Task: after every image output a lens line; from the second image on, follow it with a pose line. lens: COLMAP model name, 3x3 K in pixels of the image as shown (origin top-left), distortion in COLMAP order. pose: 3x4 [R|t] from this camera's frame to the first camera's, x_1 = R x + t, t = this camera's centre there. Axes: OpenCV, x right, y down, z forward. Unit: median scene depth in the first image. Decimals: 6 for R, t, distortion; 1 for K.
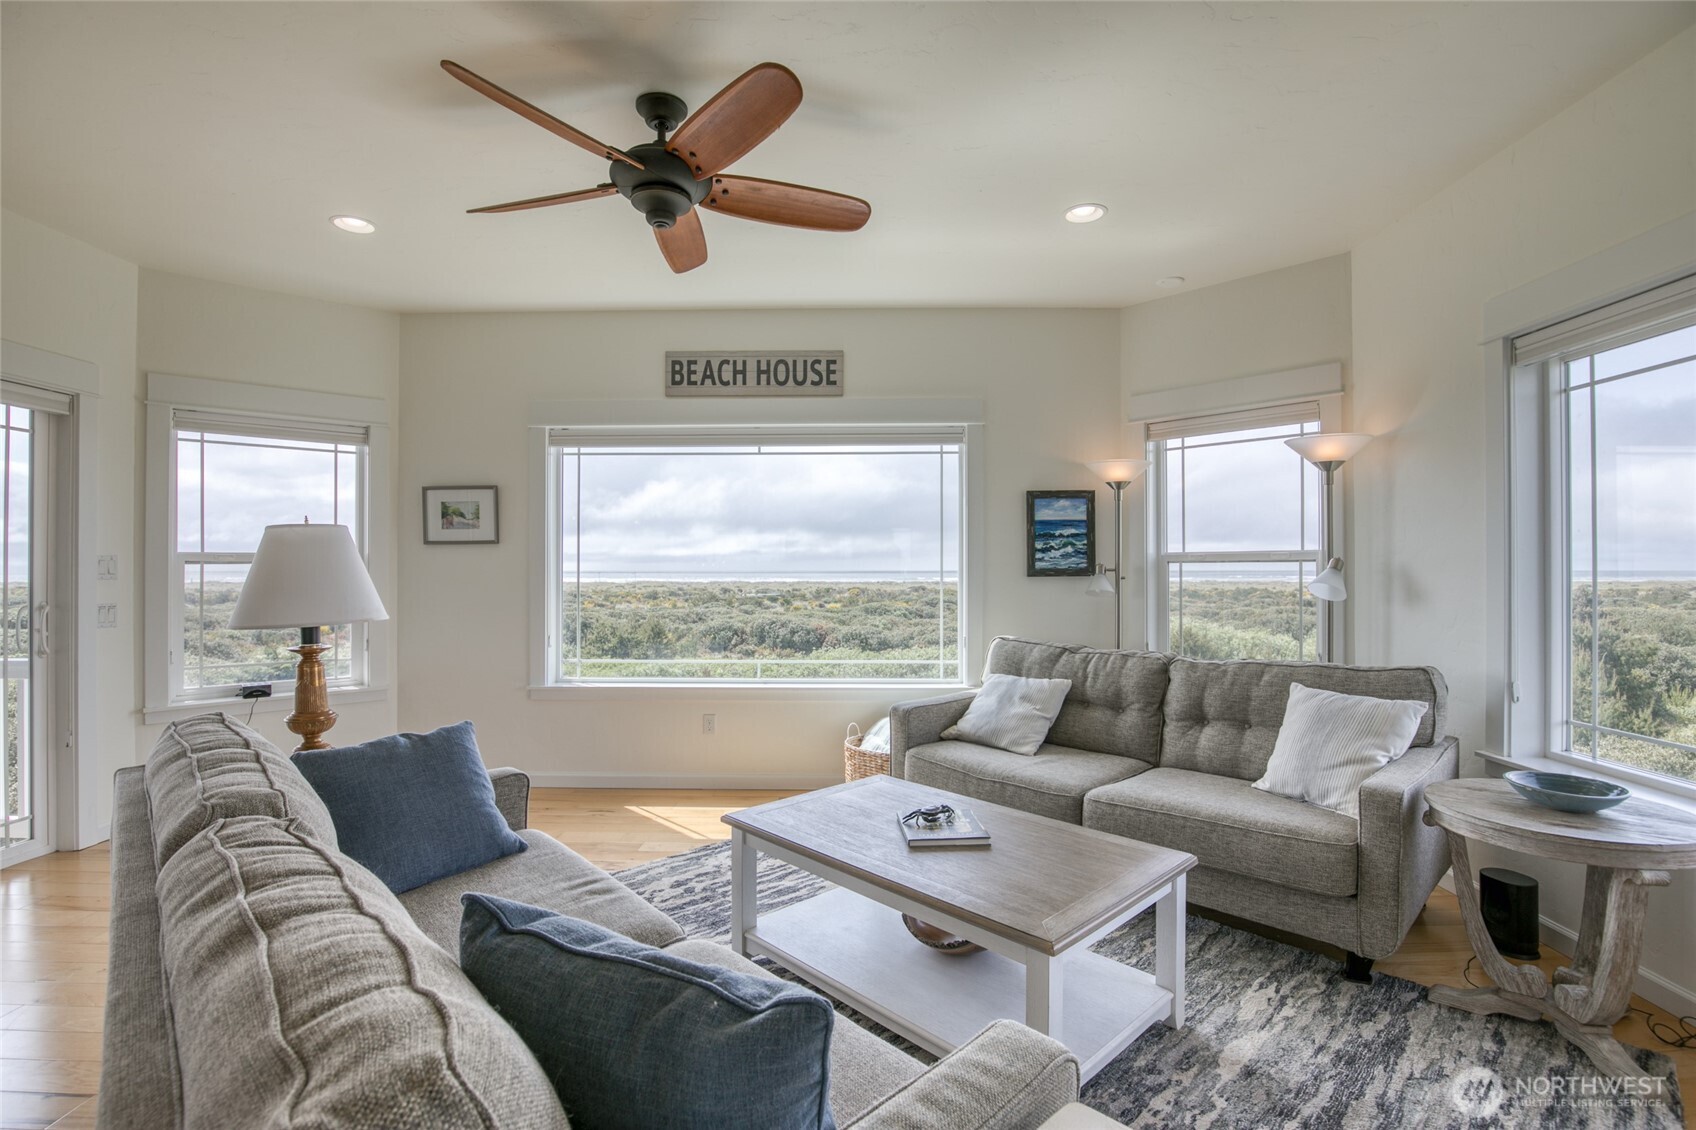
lens RADIAL K [[782.5, 0, 843.7], [0, 782.5, 562.4], [0, 0, 1]] dist [-0.032389, 0.000050]
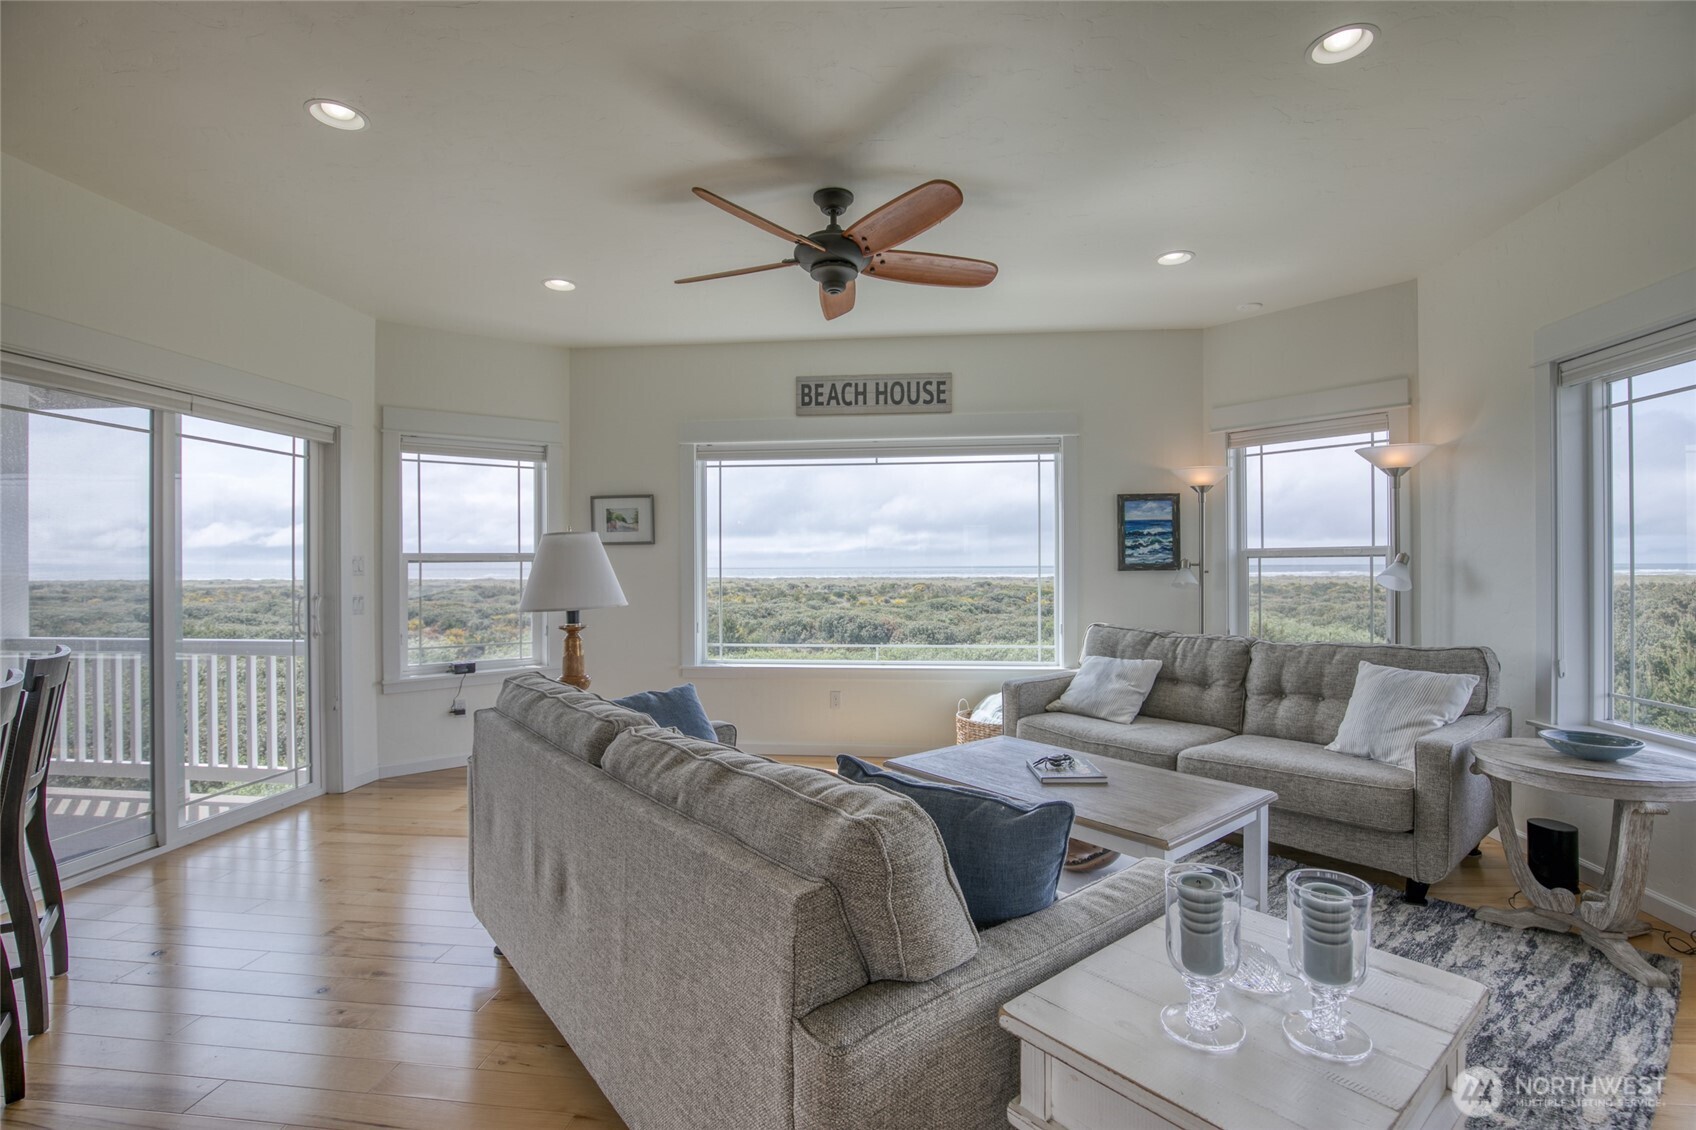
lens RADIAL K [[775.4, 0, 842.8], [0, 775.4, 562.3], [0, 0, 1]] dist [-0.031239, 0.000460]
pose [[0.996479, -0.004317, -0.083731, -0.072352], [0.004749, 0.999976, 0.004963, -0.001438], [0.083707, -0.005343, 0.996476, -0.152046]]
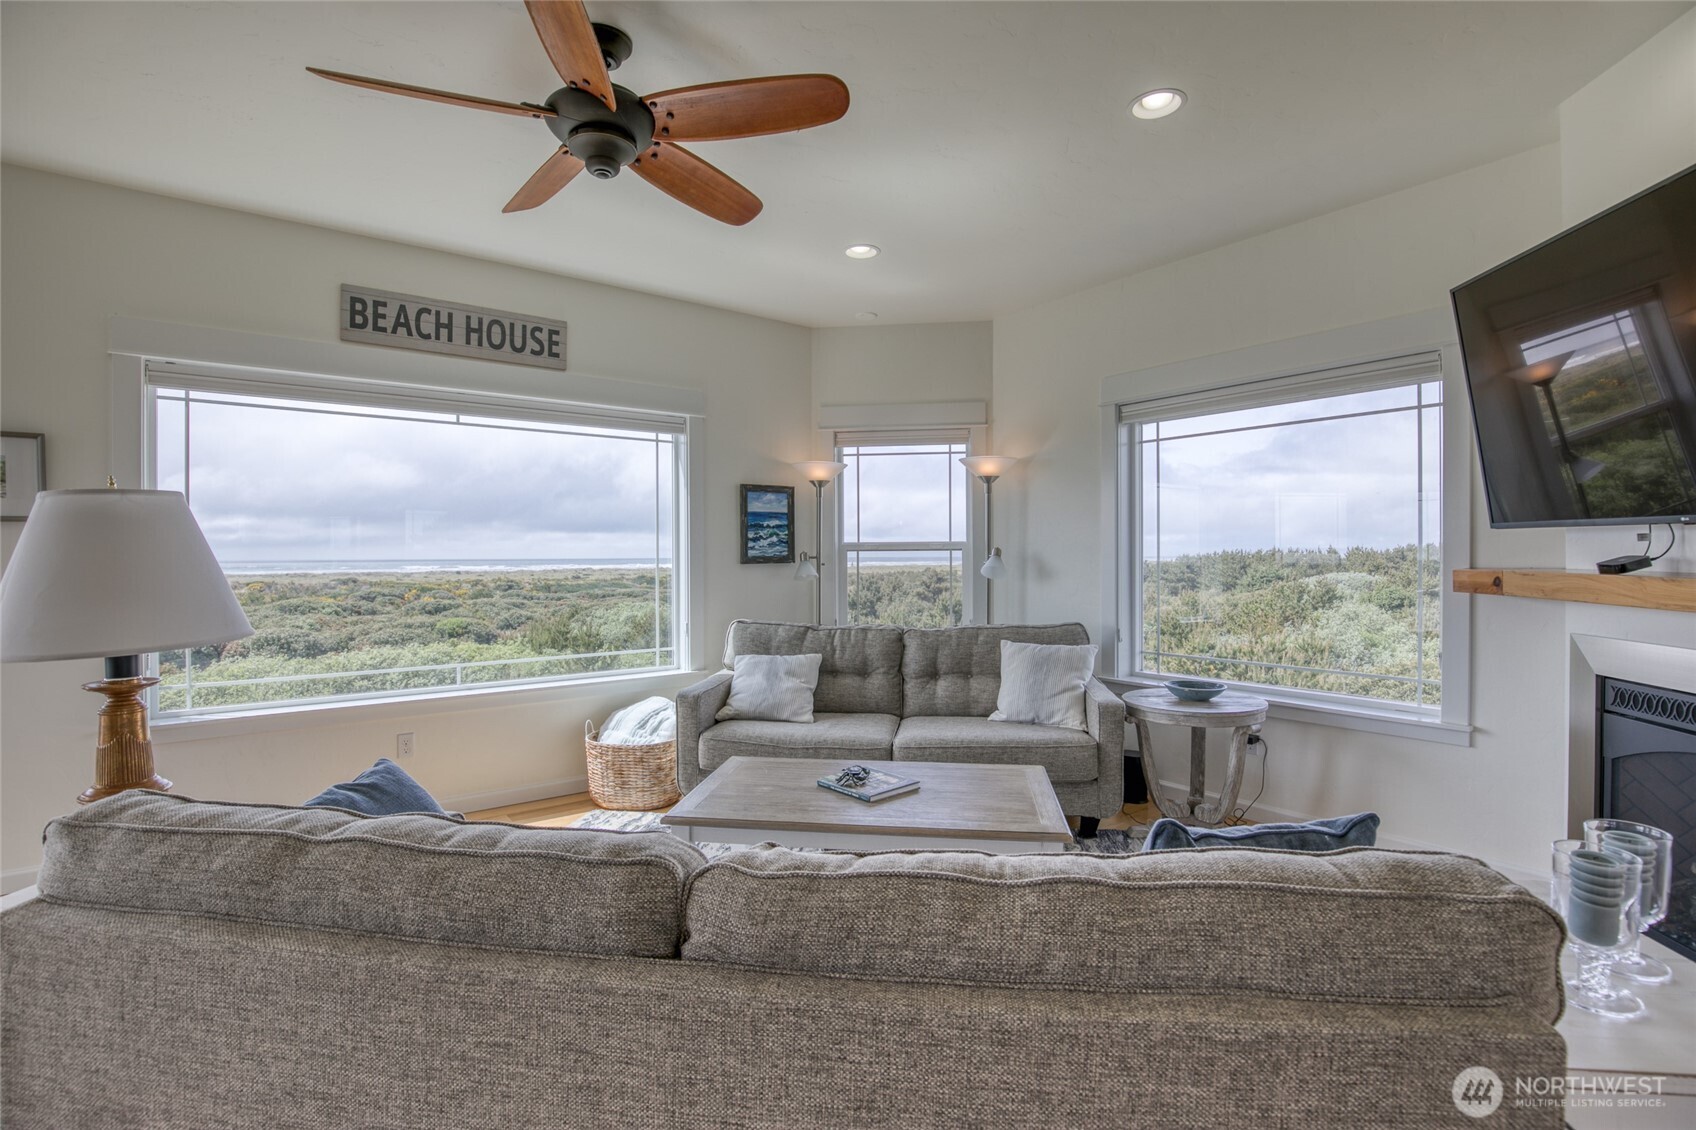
lens RADIAL K [[783.9, 0, 850.2], [0, 783.9, 561.2], [0, 0, 1]] dist [-0.040798, 0.007183]
pose [[0.778925, -0.007339, 0.627074, -0.351871], [-0.001282, 0.999911, 0.013295, -0.000030], [-0.627116, -0.011160, 0.778846, 0.074706]]
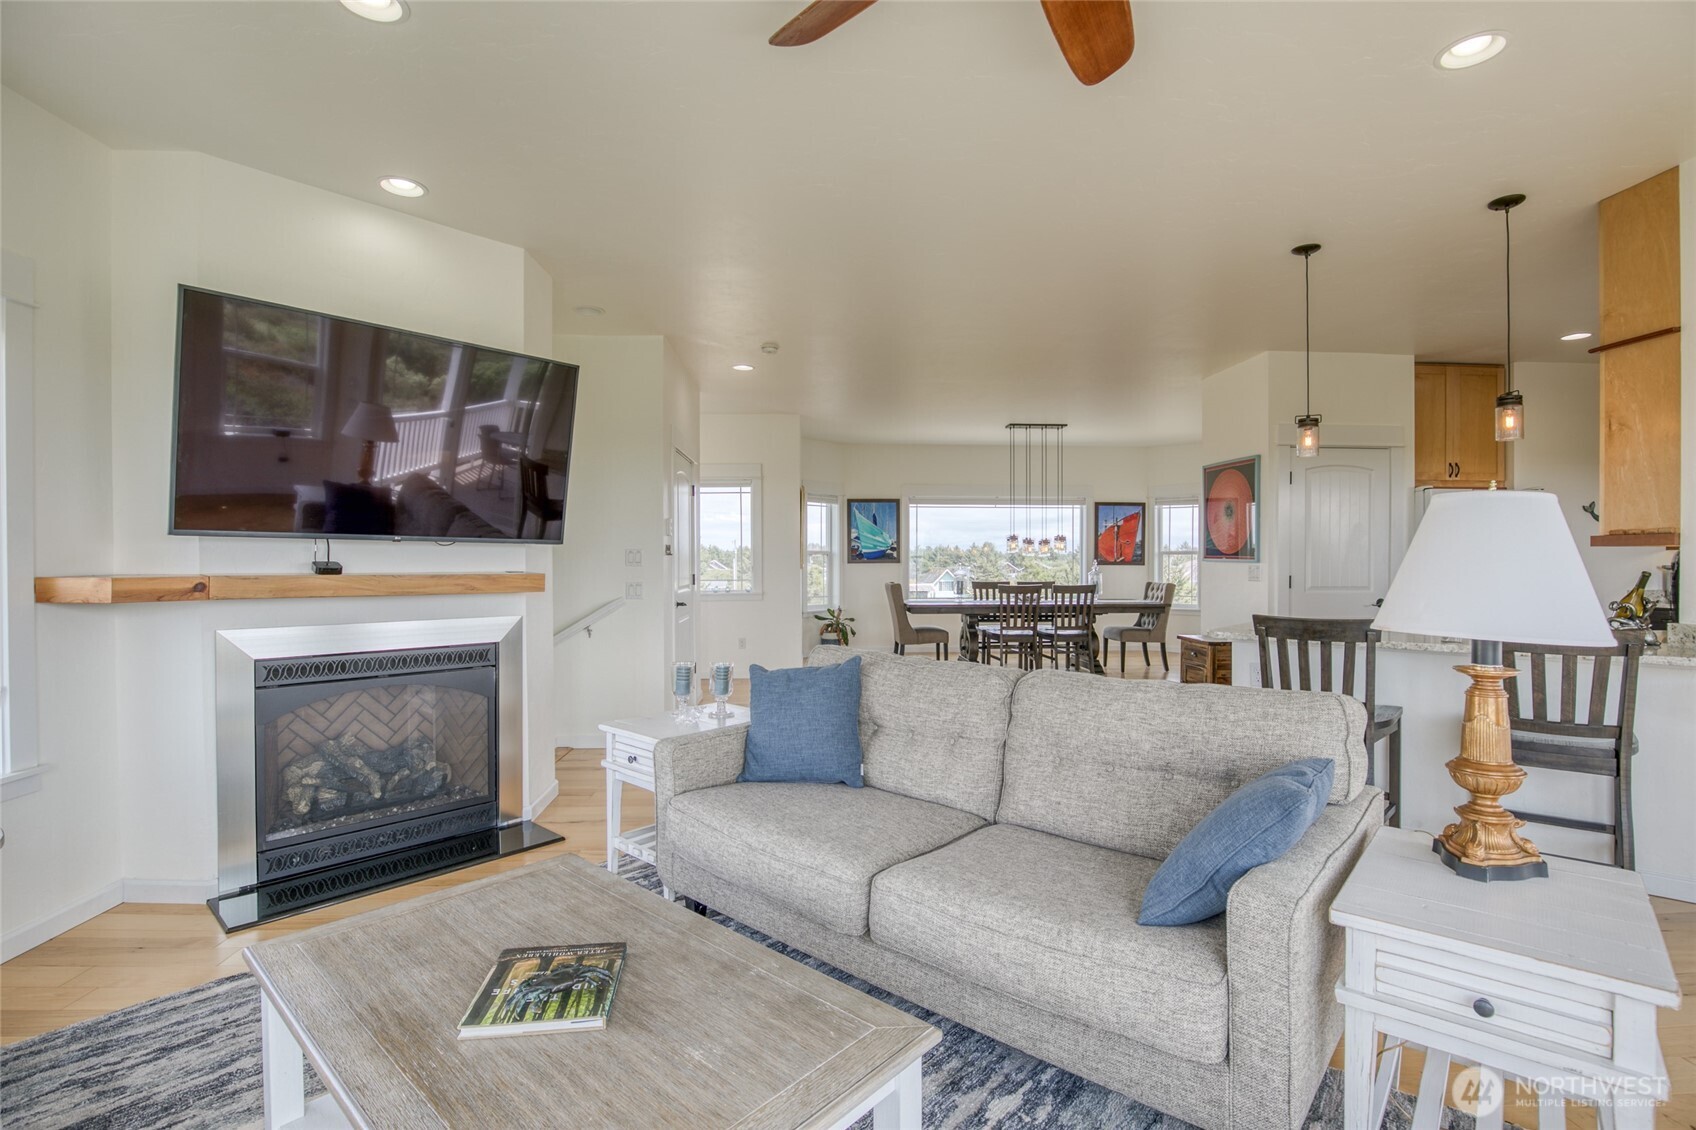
lens RADIAL K [[792.0, 0, 850.6], [0, 792.0, 564.9], [0, 0, 1]] dist [-0.035599, 0.007843]
pose [[-0.996019, 0.004593, -0.089020, -0.028651], [0.004530, 0.999989, 0.000912, 0.007337], [0.089023, 0.000505, -0.996029, 0.940437]]
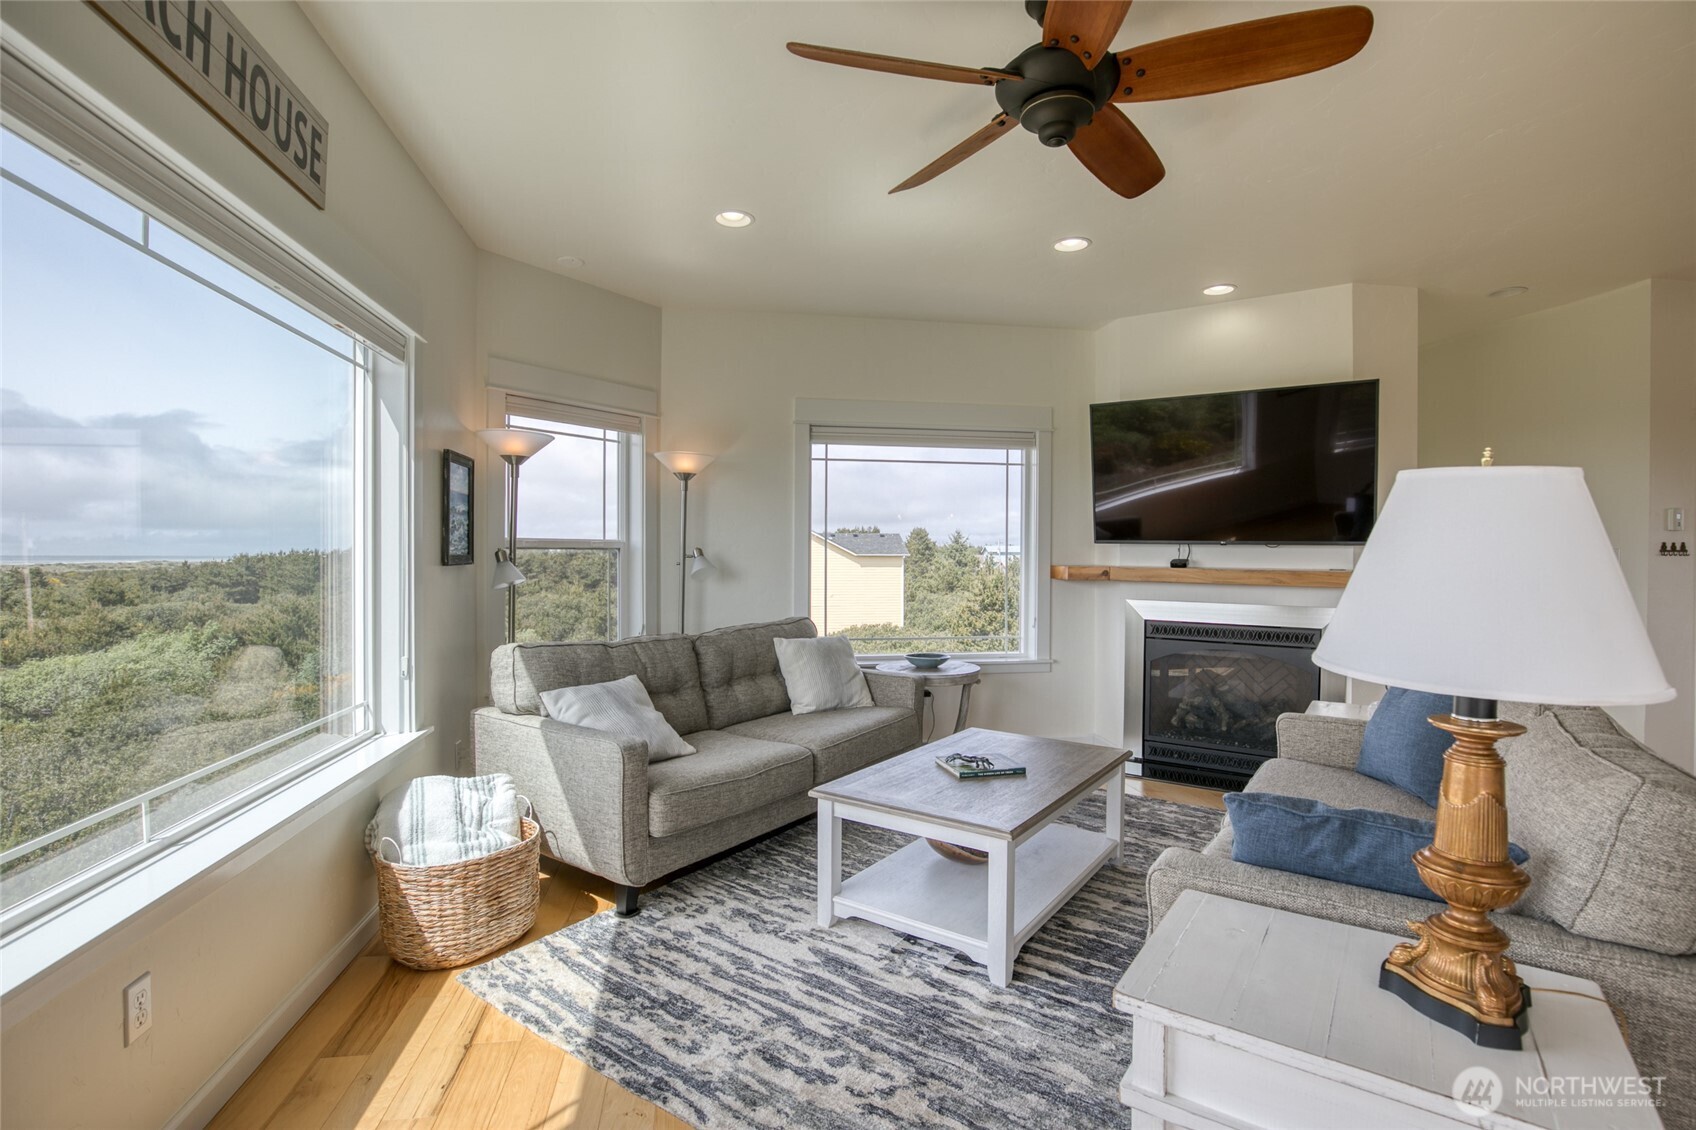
lens RADIAL K [[800.2, 0, 847.9], [0, 800.2, 559.0], [0, 0, 1]] dist [-0.034221, 0.007066]
pose [[-0.197859, -0.003841, 0.980223, -0.625182], [-0.012692, 0.999919, 0.001356, 0.006886], [-0.980148, -0.012173, -0.197892, 0.844937]]
